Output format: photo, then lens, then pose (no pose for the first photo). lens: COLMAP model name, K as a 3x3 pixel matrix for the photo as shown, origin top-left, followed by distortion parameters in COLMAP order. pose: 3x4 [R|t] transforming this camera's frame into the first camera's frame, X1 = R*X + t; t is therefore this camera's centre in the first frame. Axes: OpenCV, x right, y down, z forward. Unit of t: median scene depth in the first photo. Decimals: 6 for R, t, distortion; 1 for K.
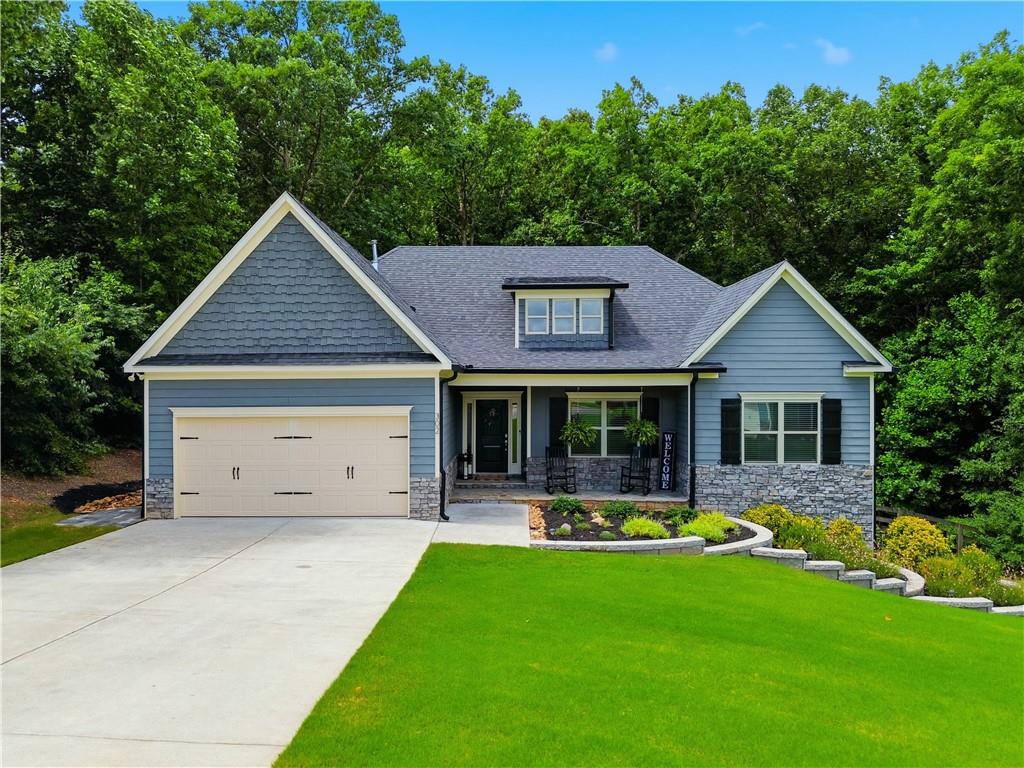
lens RADIAL K [[729.9, 0, 506.6], [0, 729.9, 387.2], [0, 0, 1]] dist [0.025418, -0.000048]
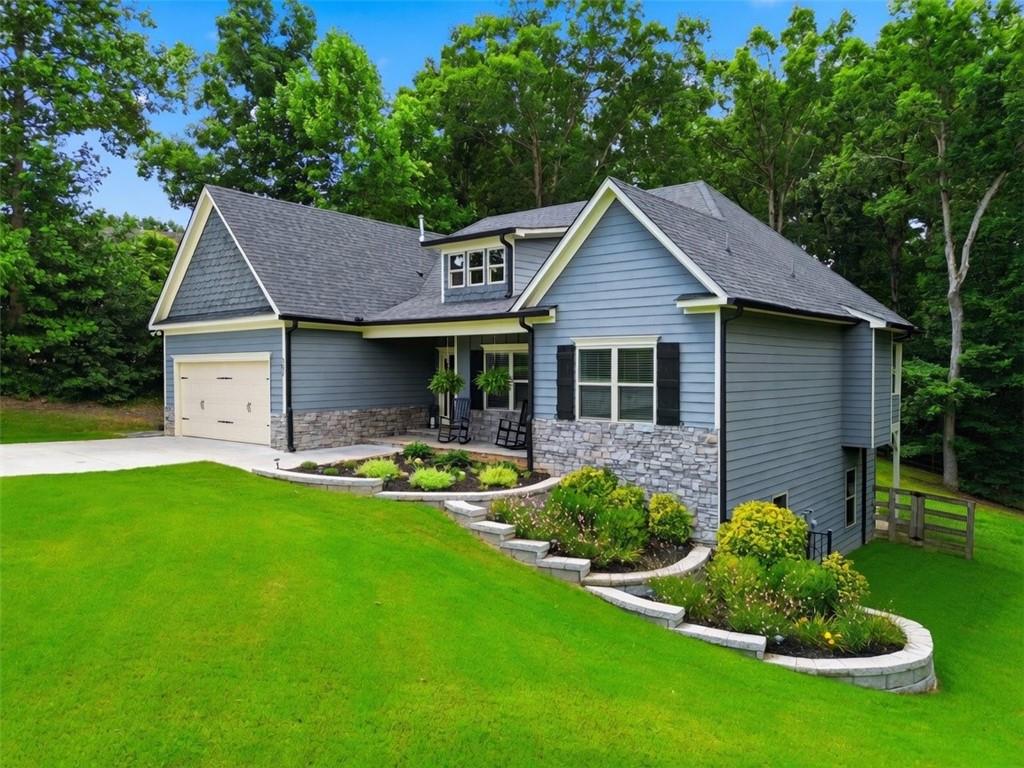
lens RADIAL K [[705.8, 0, 512.0], [0, 705.8, 384.0], [0, 0, 1]] dist [0.109661, -0.000321]
pose [[0.786000, 0.016717, -0.618000, 0.785034], [-0.004969, 0.999773, 0.020724, 0.045206], [0.618207, -0.013218, 0.785905, 0.289789]]
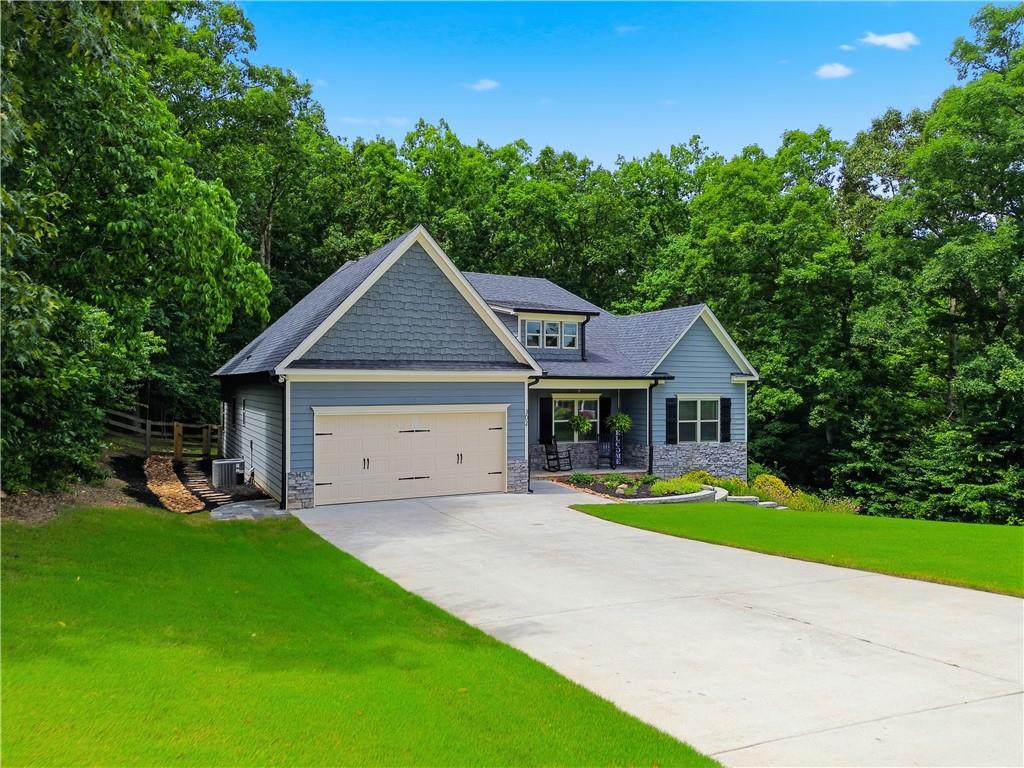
lens RADIAL K [[705.8, 0, 512.0], [0, 705.8, 384.0], [0, 0, 1]] dist [0.109661, -0.000321]
pose [[0.885988, 0.006318, 0.463666, -0.611367], [-0.001354, 0.999938, -0.011038, 0.004112], [-0.463707, 0.009152, 0.885941, -0.080651]]
